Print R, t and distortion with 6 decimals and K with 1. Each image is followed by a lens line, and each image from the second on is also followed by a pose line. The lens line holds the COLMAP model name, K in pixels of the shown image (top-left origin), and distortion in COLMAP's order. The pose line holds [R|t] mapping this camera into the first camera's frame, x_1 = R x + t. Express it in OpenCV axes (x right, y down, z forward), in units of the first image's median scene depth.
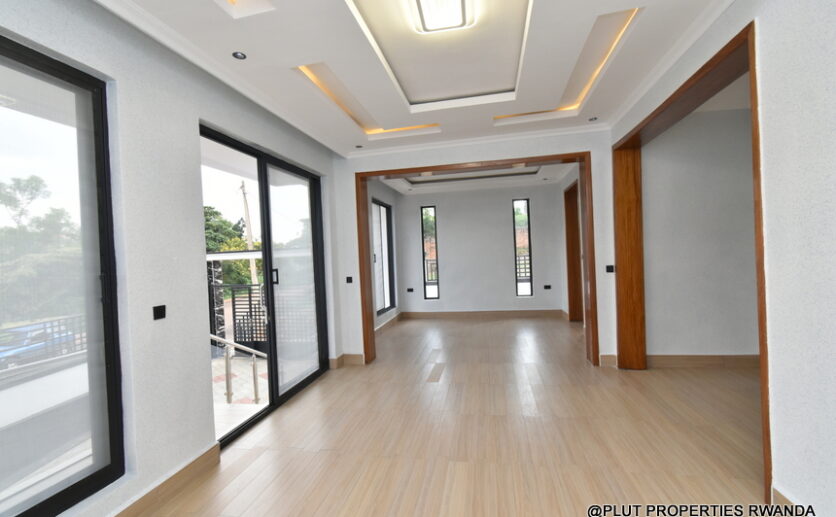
lens RADIAL K [[365.5, 0, 418.0], [0, 365.5, 258.5], [0, 0, 1]] dist [0.001223, -0.000454]
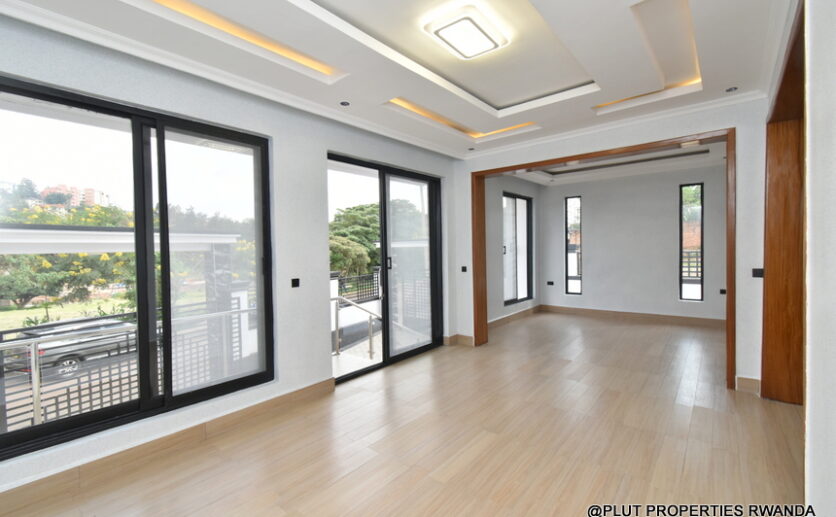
lens RADIAL K [[365.5, 0, 418.0], [0, 365.5, 258.5], [0, 0, 1]] dist [0.001223, -0.000454]
pose [[0.880451, 0.040107, -0.472437, 0.240773], [-0.025733, 0.998989, 0.036850, -0.013185], [0.473437, -0.020288, 0.880594, -0.057761]]
